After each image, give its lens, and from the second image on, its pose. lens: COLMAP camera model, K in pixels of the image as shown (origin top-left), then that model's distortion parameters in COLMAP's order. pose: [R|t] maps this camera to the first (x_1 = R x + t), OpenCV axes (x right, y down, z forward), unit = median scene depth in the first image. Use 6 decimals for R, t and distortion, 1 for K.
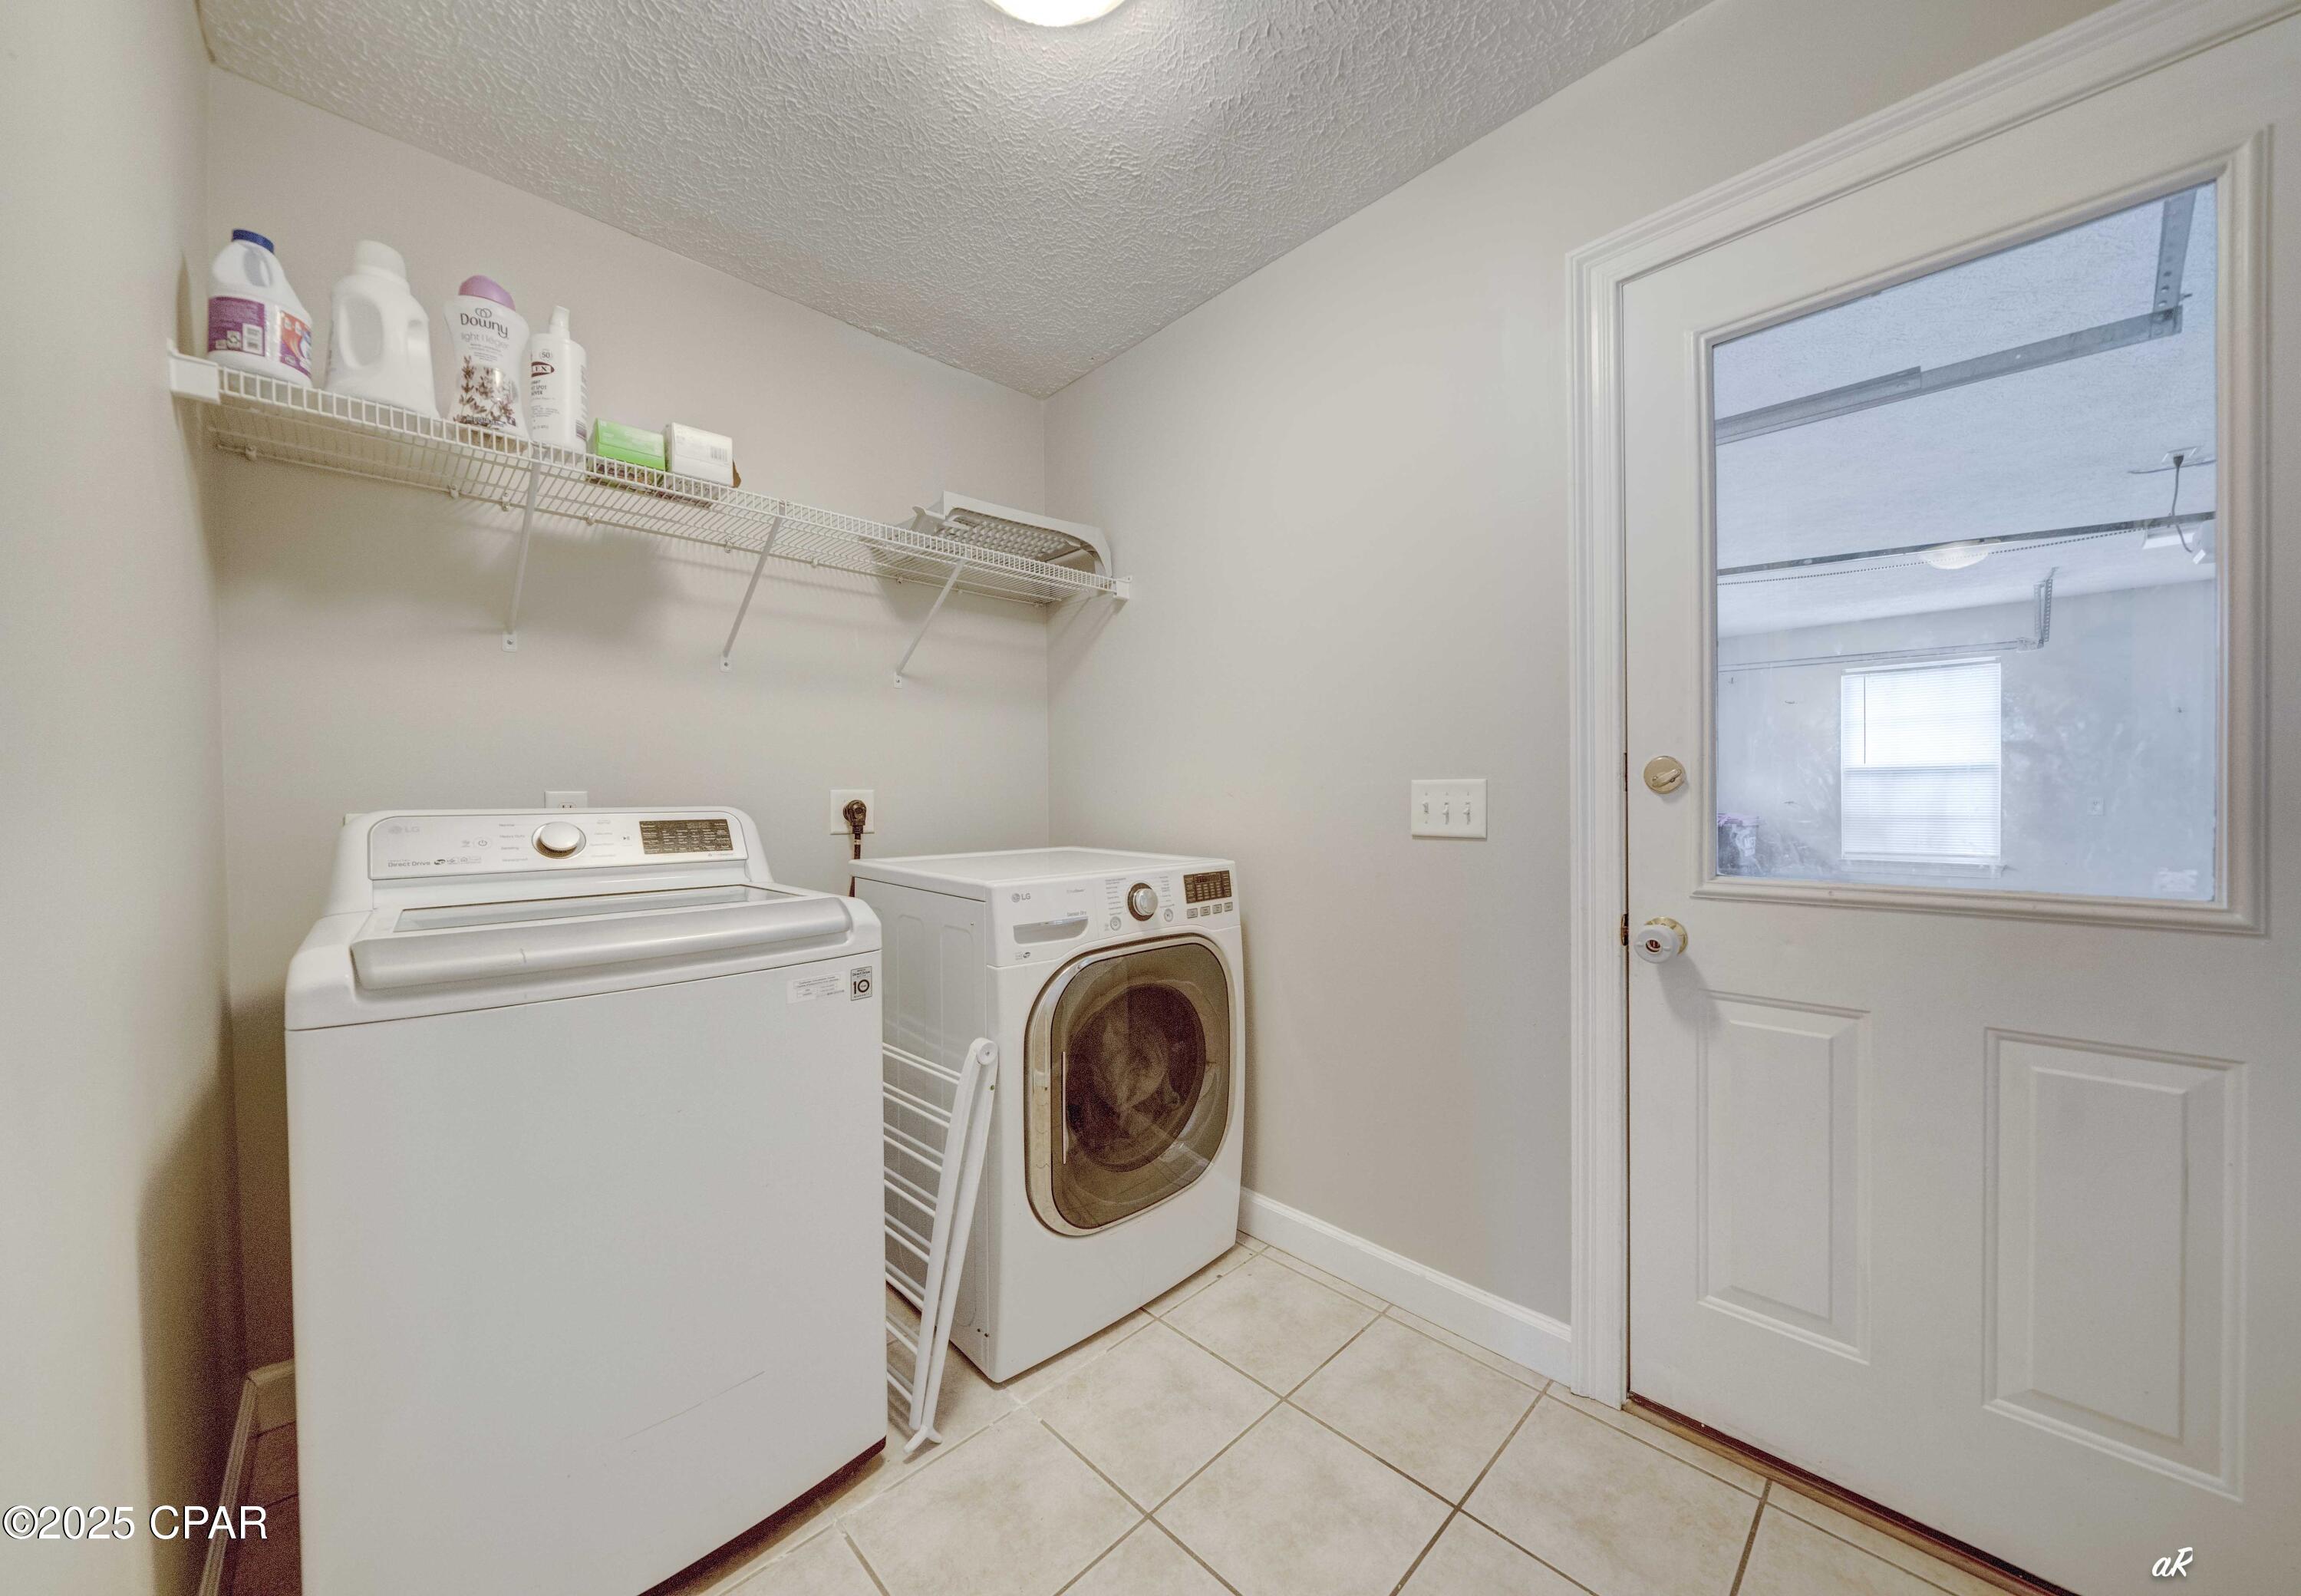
lens RADIAL K [[873.5, 0, 1157.8], [0, 873.5, 805.5], [0, 0, 1]] dist [-0.005768, -0.000223]
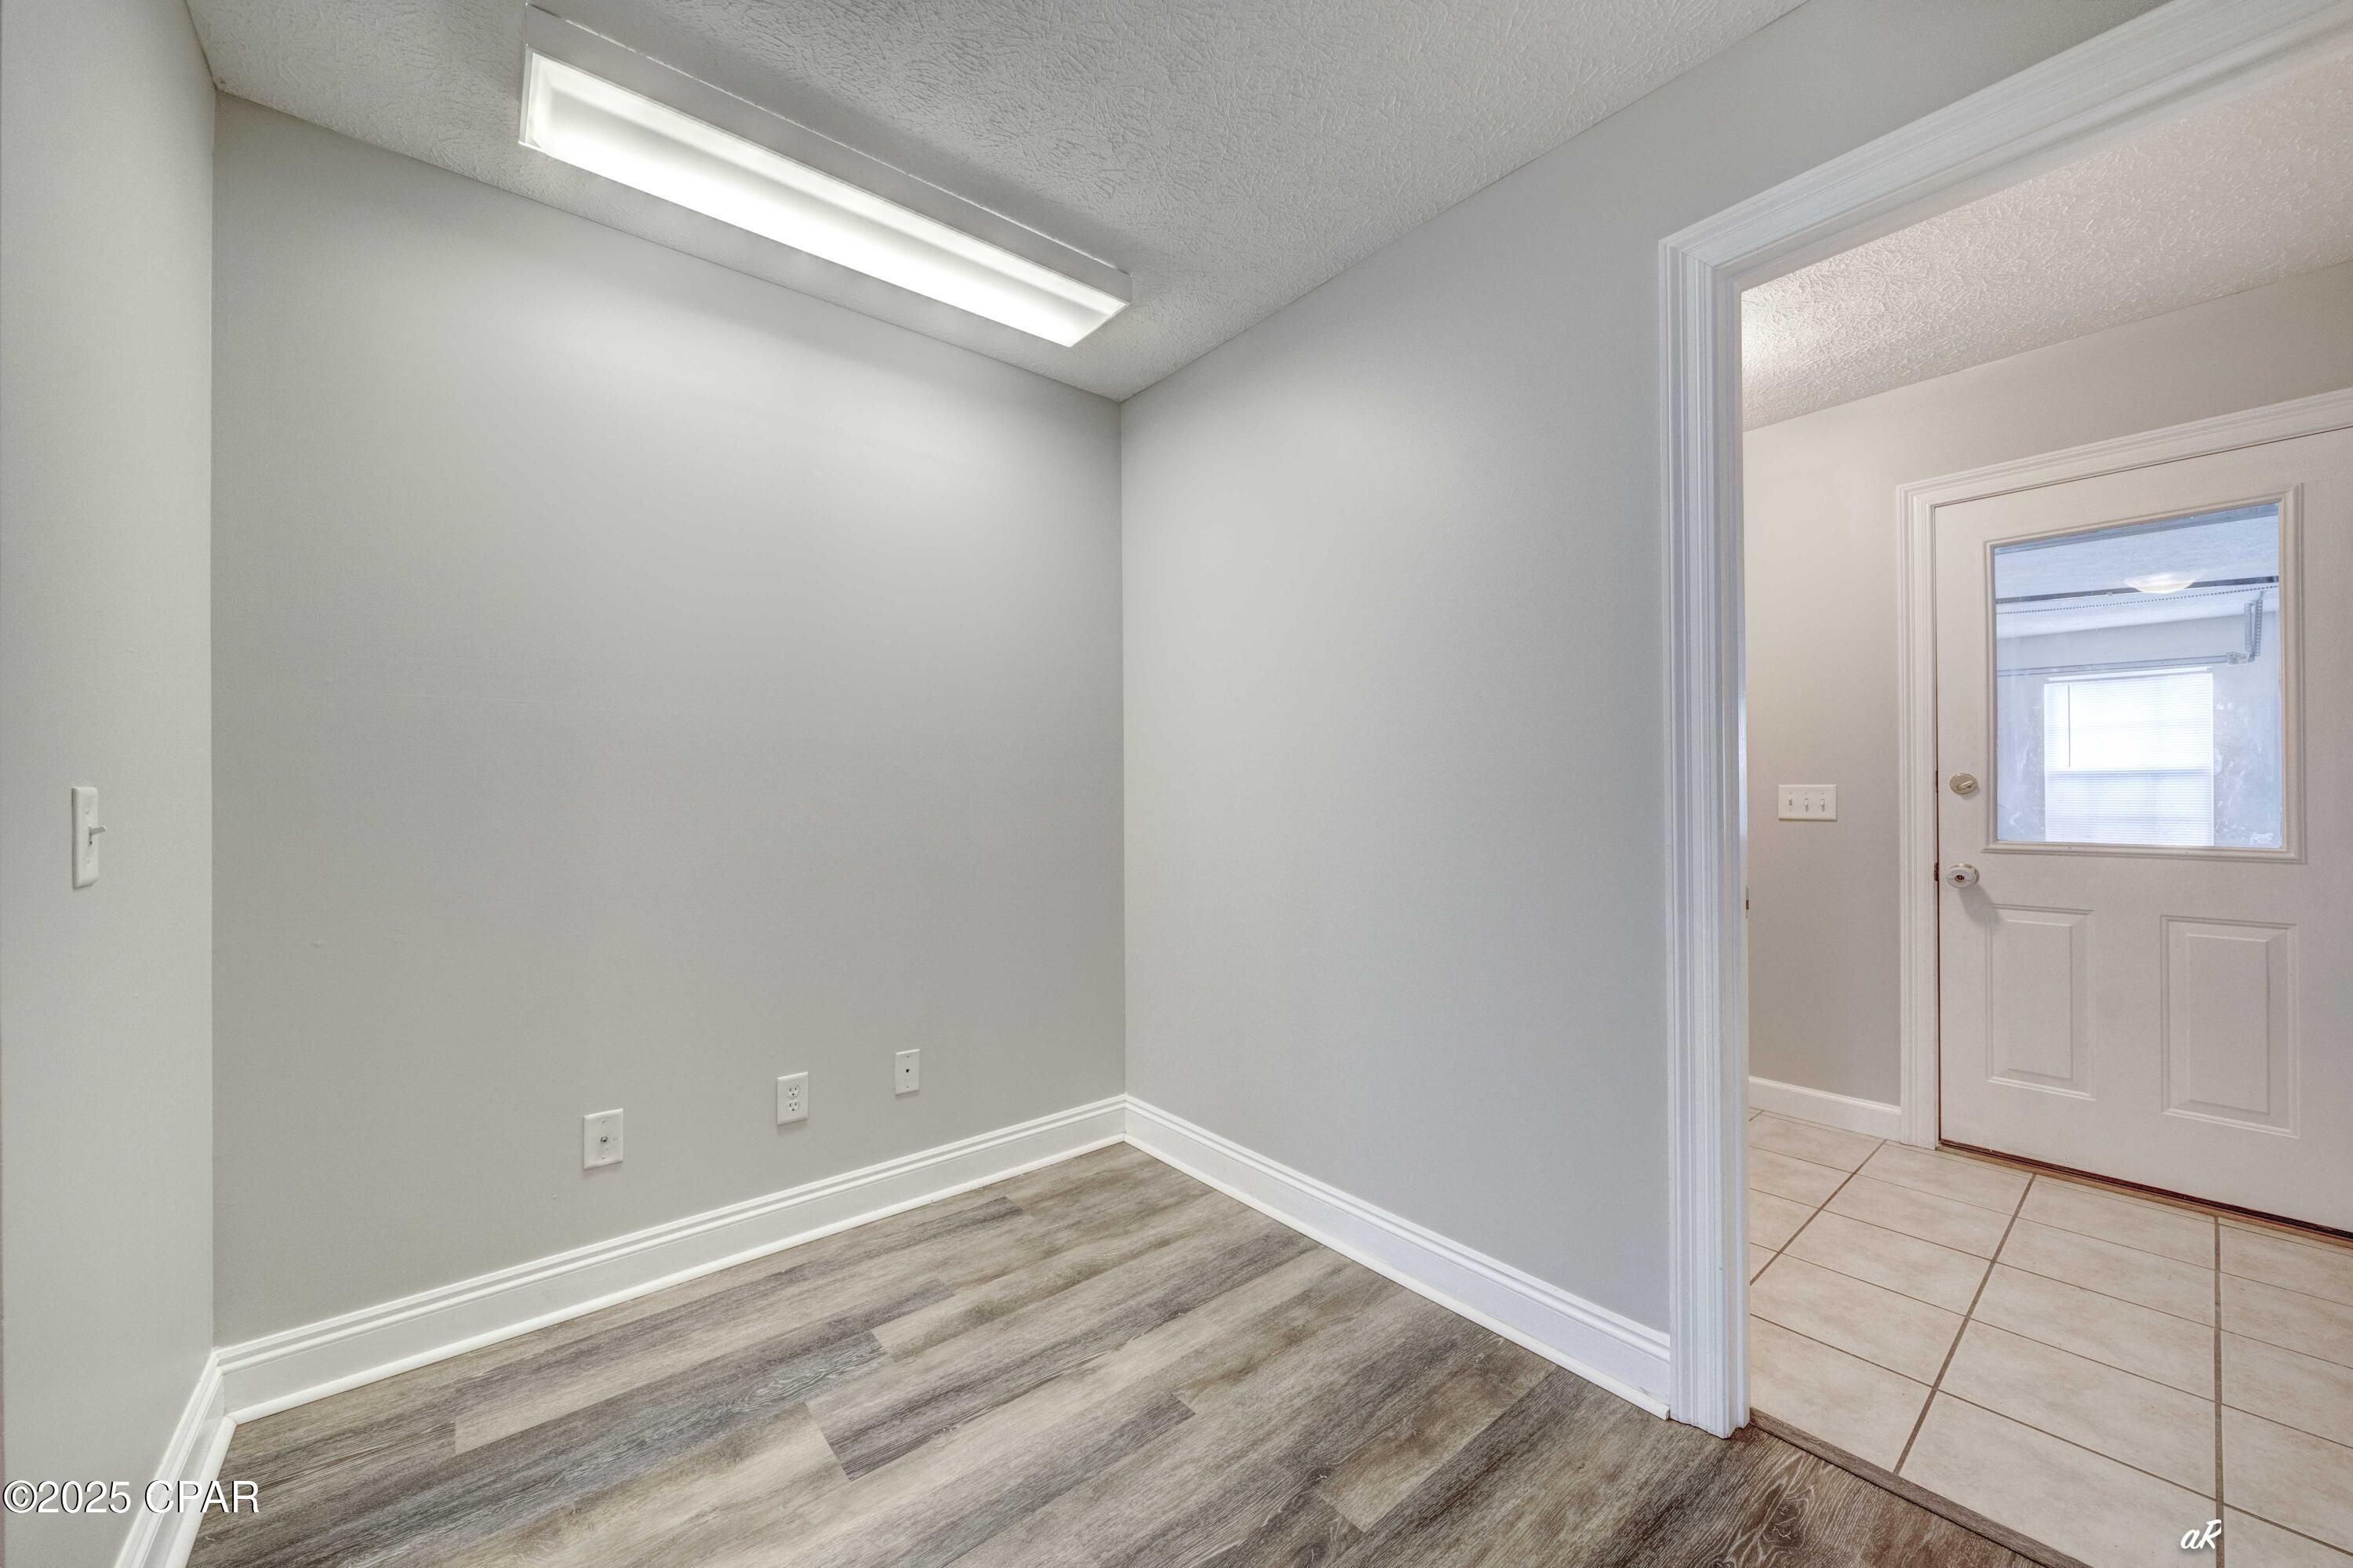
lens RADIAL K [[884.9, 0, 1174.1], [0, 884.9, 790.3], [0, 0, 1]] dist [-0.000615, -0.000234]
pose [[0.994468, 0.005245, -0.104911, -0.827021], [-0.006807, 0.999871, -0.014538, 0.015429], [0.104821, 0.015172, 0.994375, -0.959353]]
